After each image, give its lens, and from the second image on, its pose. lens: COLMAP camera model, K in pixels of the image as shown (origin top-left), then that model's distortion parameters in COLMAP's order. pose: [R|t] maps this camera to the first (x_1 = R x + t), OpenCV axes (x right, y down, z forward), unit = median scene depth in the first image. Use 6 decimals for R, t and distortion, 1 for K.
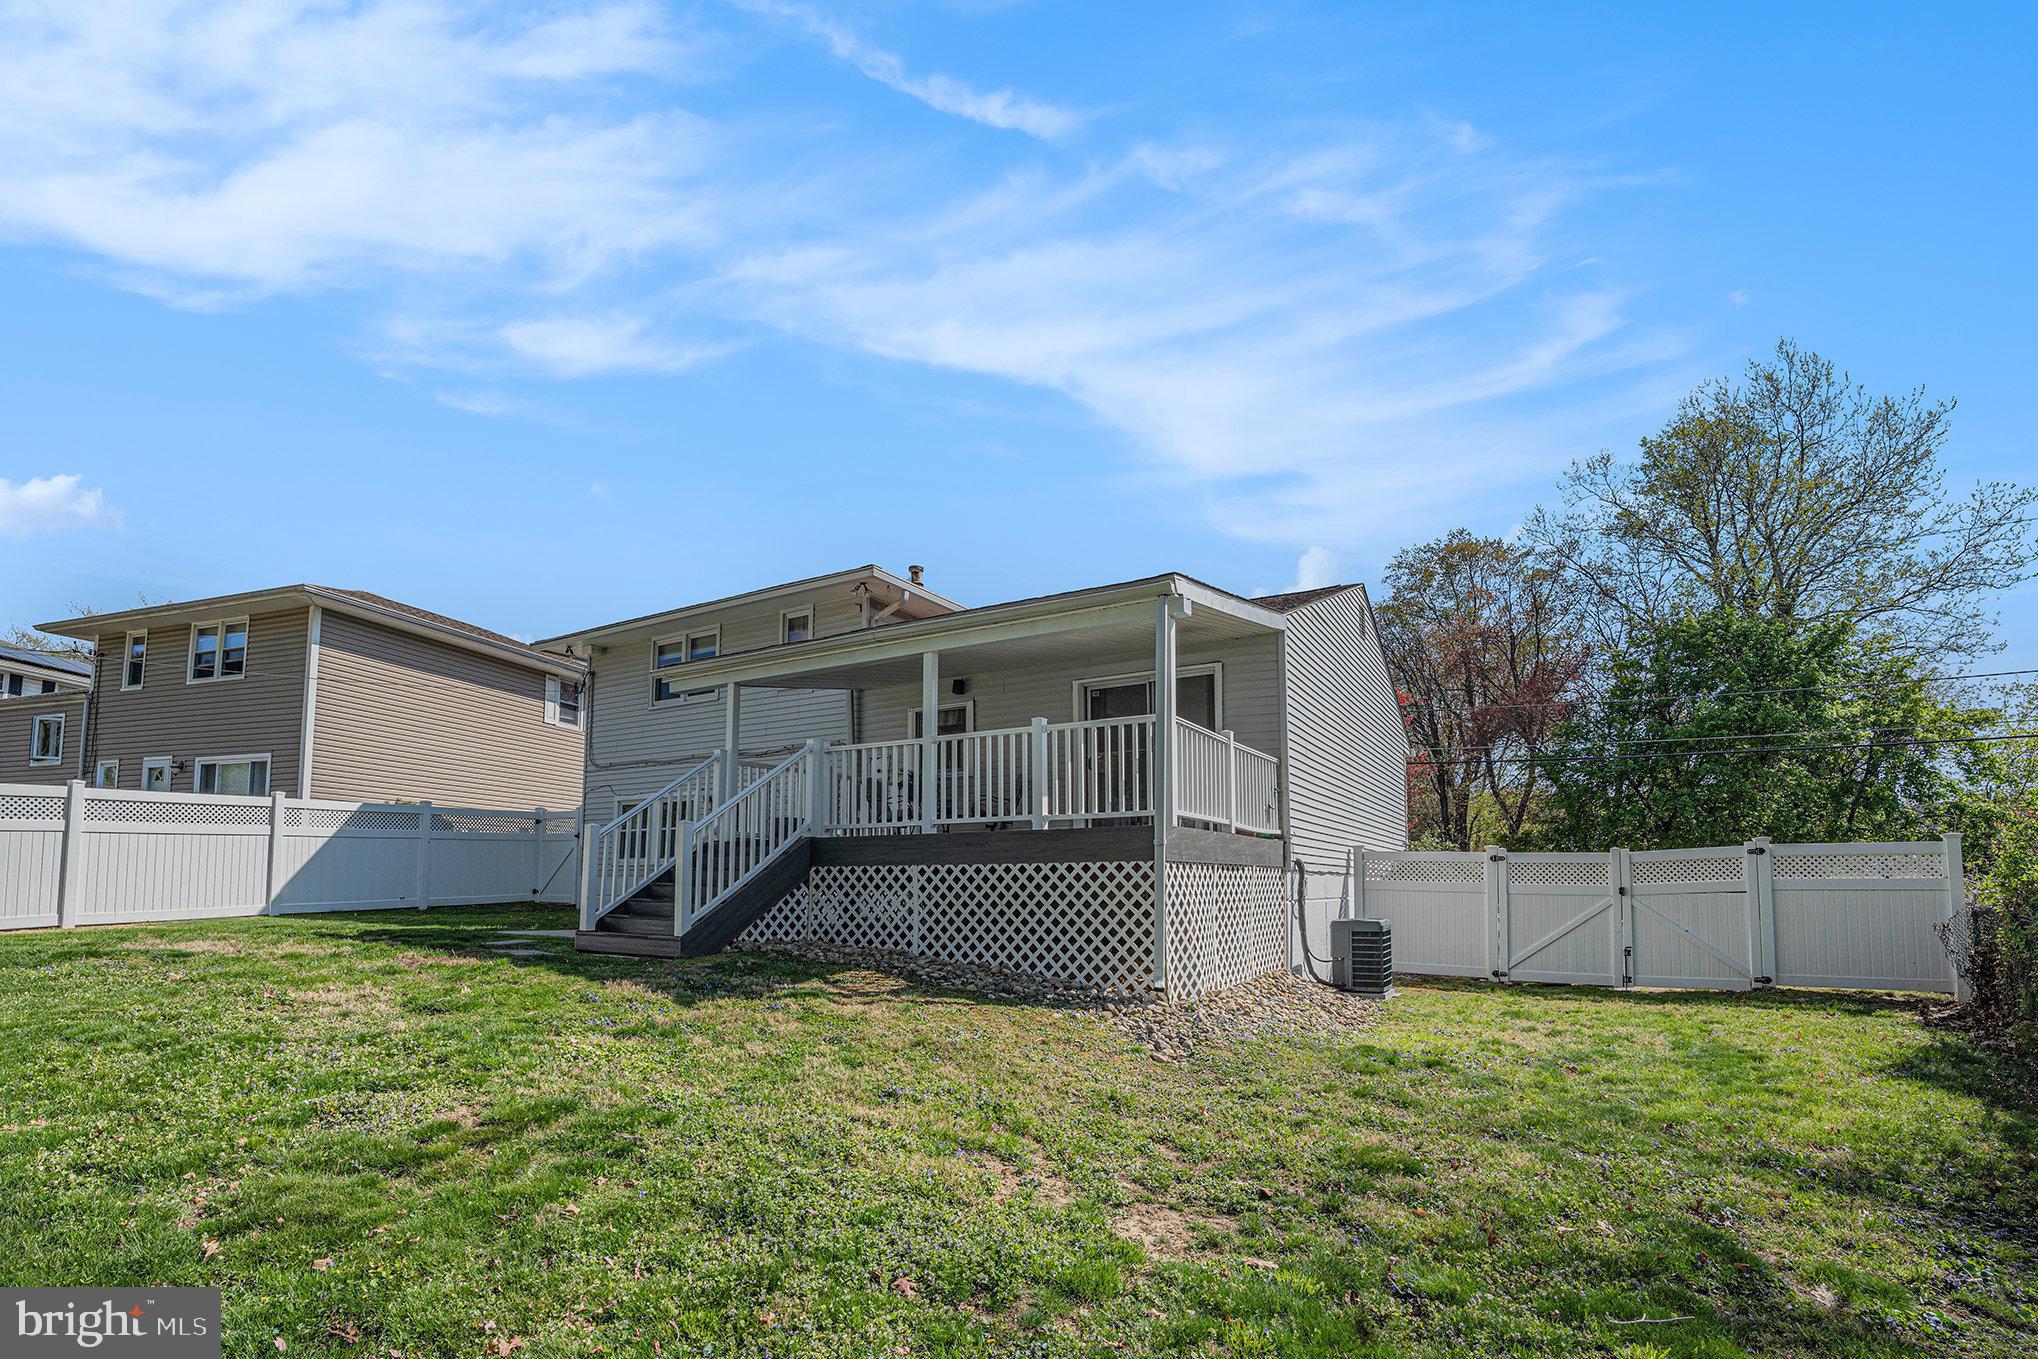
lens RADIAL K [[951.0, 0, 1024.1], [0, 951.0, 824.0], [0, 0, 1]] dist [-0.054904, 0.007005]
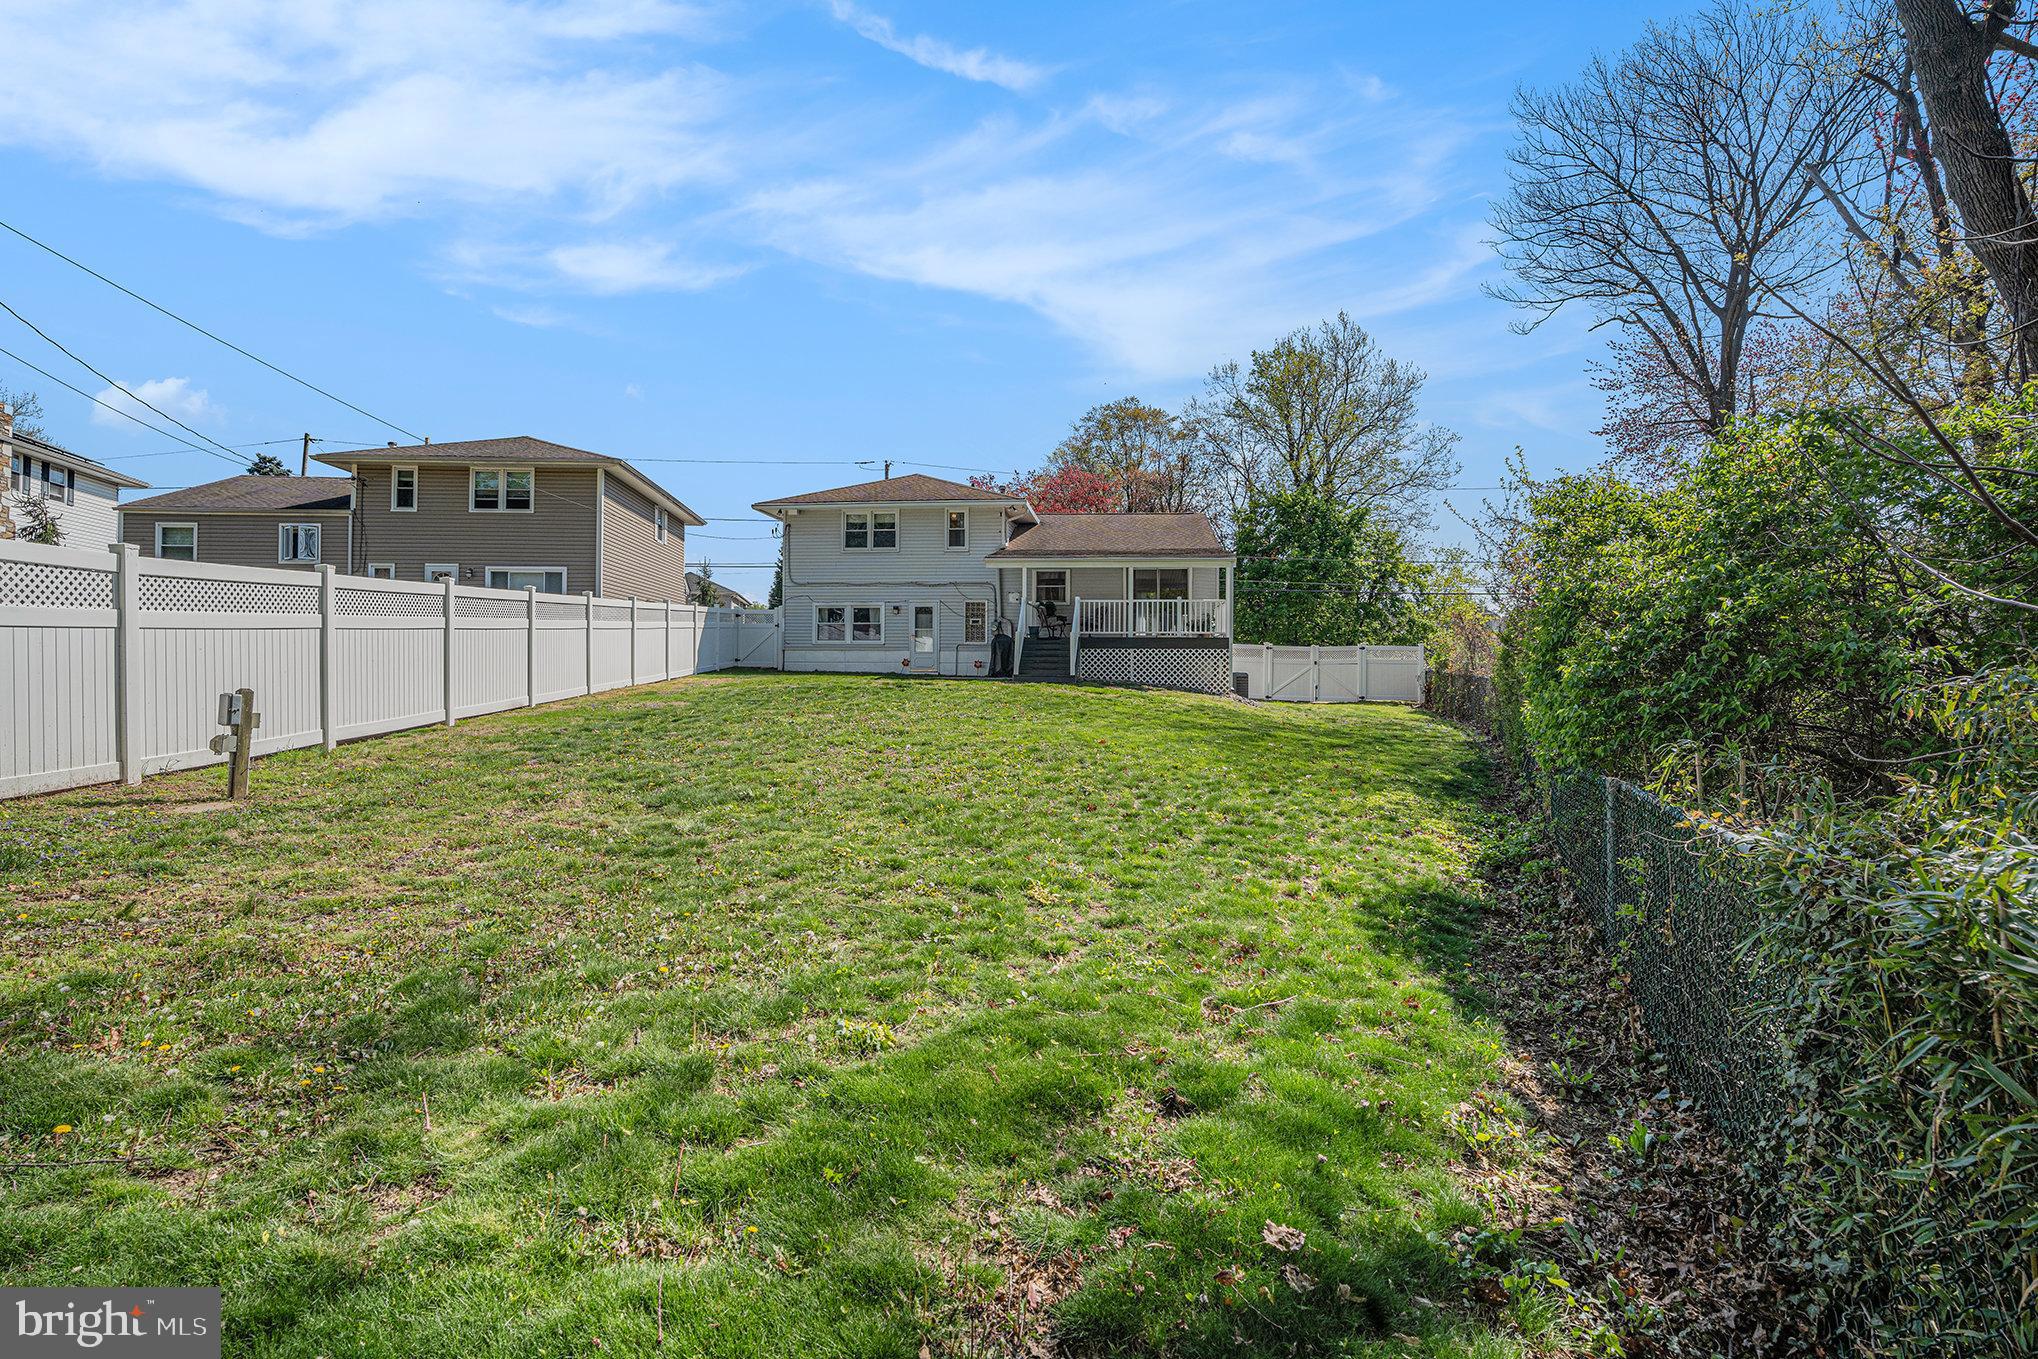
lens RADIAL K [[951.0, 0, 1017.9], [0, 951.0, 678.3], [0, 0, 1]] dist [-0.054904, 0.007005]
pose [[0.911714, -0.004773, 0.410797, -0.462565], [-0.033244, 0.995796, 0.085350, -0.031126], [-0.409478, -0.091471, 0.907723, -0.403723]]
